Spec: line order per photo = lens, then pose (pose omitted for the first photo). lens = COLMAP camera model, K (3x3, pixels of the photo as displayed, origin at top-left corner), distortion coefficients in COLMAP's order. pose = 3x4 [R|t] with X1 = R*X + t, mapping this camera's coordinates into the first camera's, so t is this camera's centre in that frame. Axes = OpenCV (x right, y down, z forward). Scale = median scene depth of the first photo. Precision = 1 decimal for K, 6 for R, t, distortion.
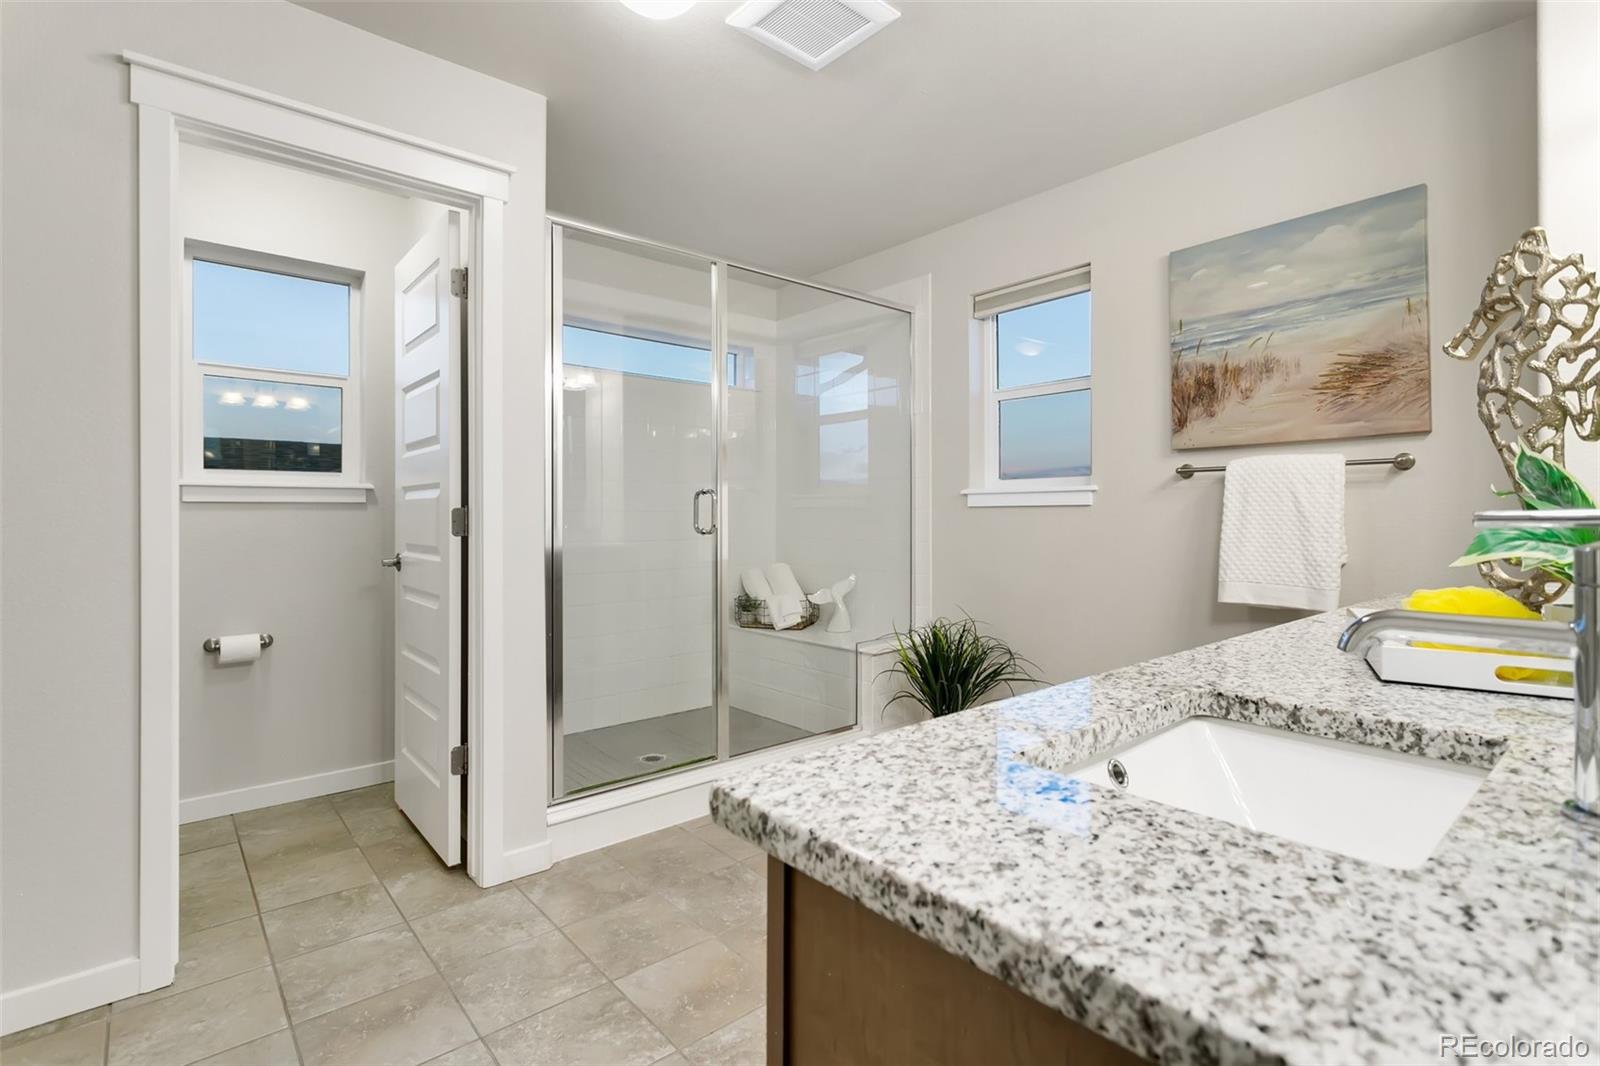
lens RADIAL K [[762.0, 0, 800.9], [0, 762.0, 527.2], [0, 0, 1]] dist [-0.000692, 0.003286]
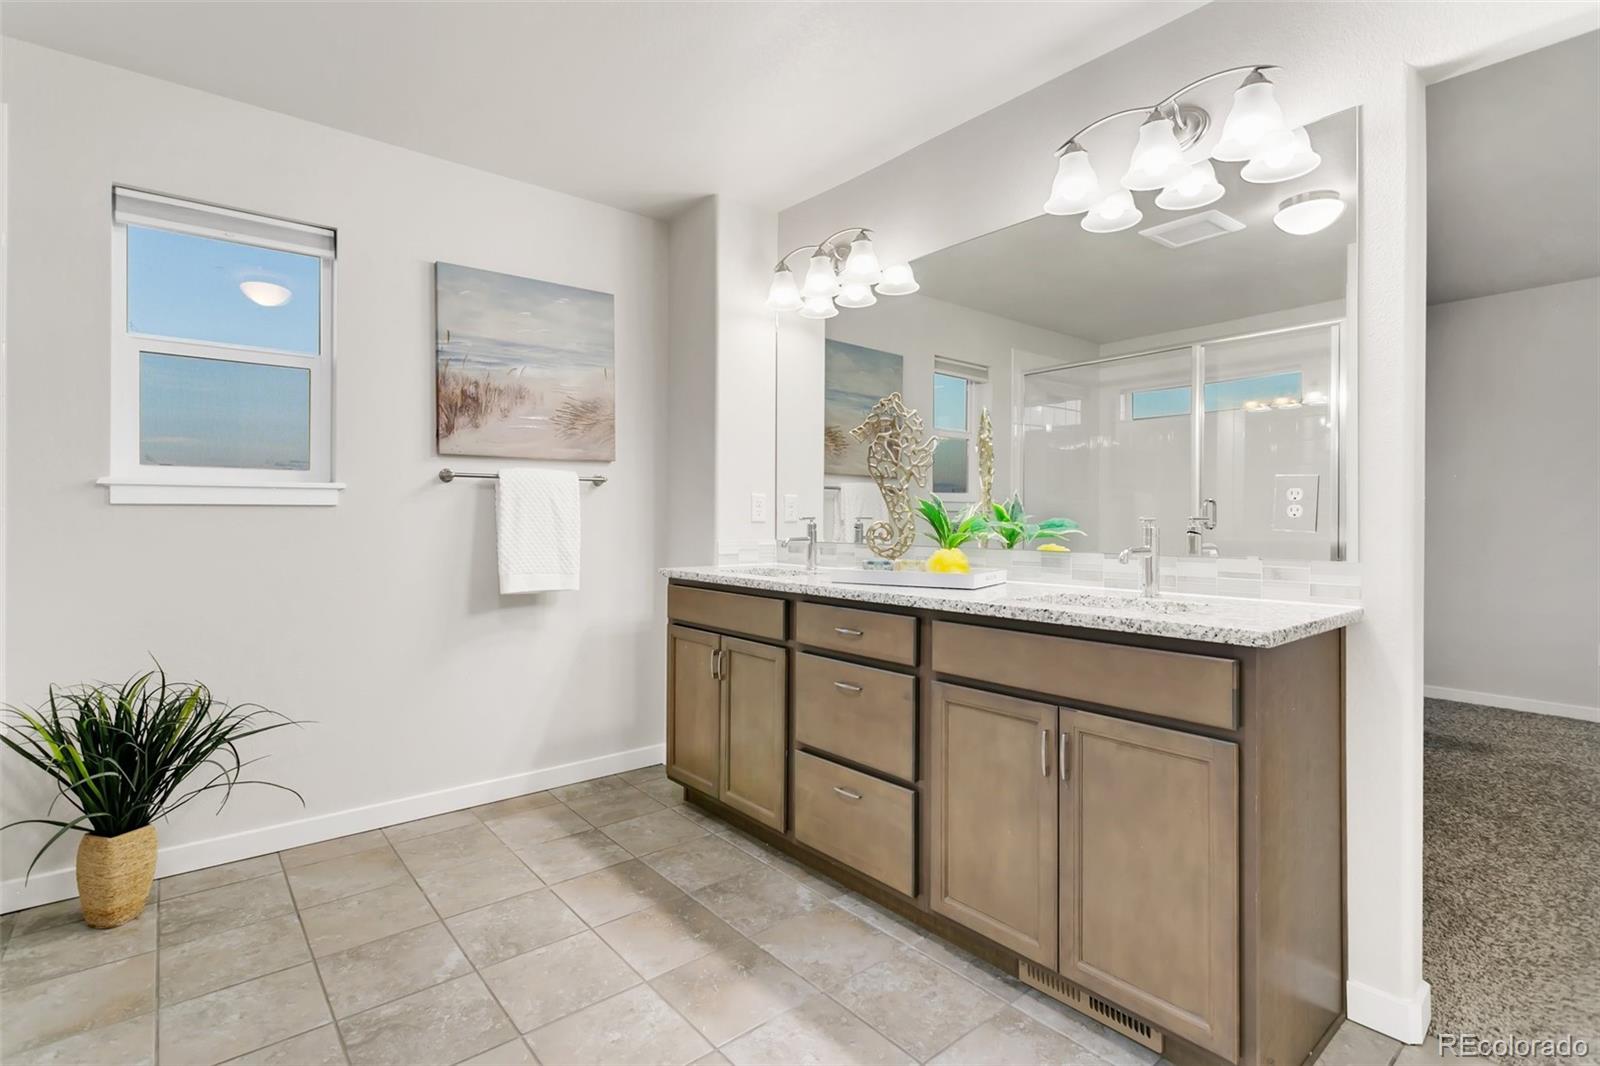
lens RADIAL K [[762.0, 0, 800.3], [0, 762.0, 521.3], [0, 0, 1]] dist [-0.000692, 0.003286]
pose [[0.012854, -0.009155, 0.999875, -0.575826], [0.009556, 0.999914, 0.009033, -0.015401], [-0.999872, 0.009439, 0.012940, 0.531445]]
